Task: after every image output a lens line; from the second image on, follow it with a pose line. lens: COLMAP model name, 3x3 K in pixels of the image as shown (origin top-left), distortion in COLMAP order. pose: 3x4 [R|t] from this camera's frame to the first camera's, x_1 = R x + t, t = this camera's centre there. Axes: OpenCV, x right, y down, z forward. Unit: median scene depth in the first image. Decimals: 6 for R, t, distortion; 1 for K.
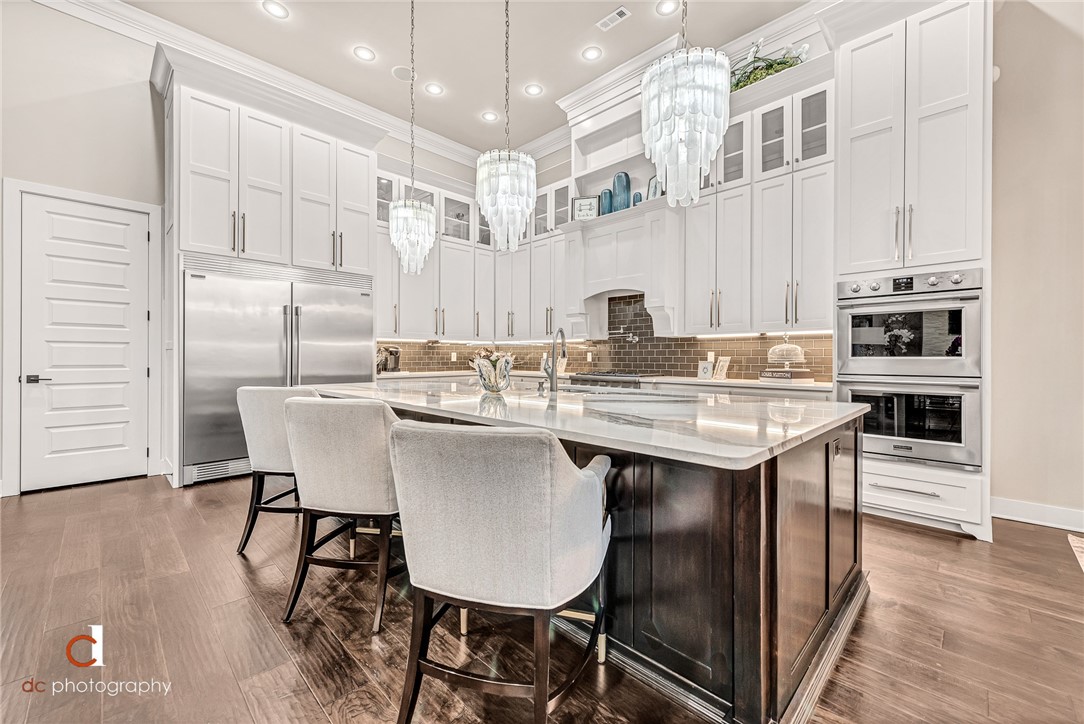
lens RADIAL K [[439.8, 0, 543.0], [0, 439.8, 357.5], [0, 0, 1]] dist [0.014642, -0.001940]
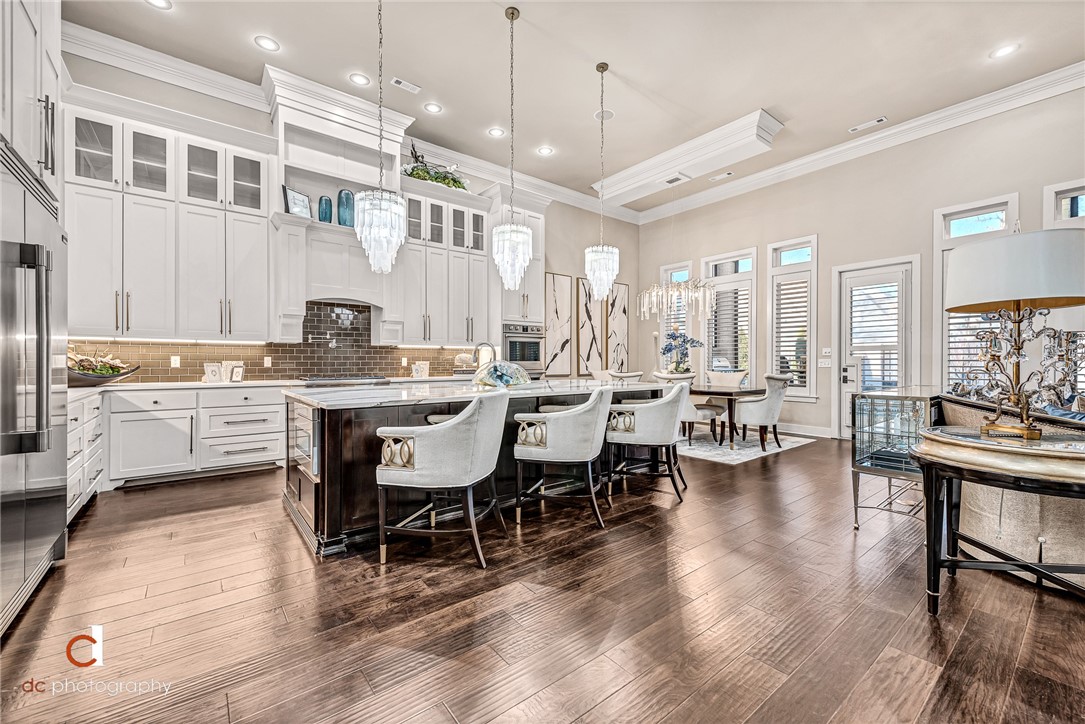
lens RADIAL K [[440.2, 0, 541.5], [0, 440.2, 363.1], [0, 0, 1]] dist [0.014642, -0.001940]
pose [[0.121603, 0.002968, 0.992574, -0.862582], [0.005816, 0.999976, -0.003703, 0.009576], [-0.992562, 0.006223, 0.121583, 0.413980]]
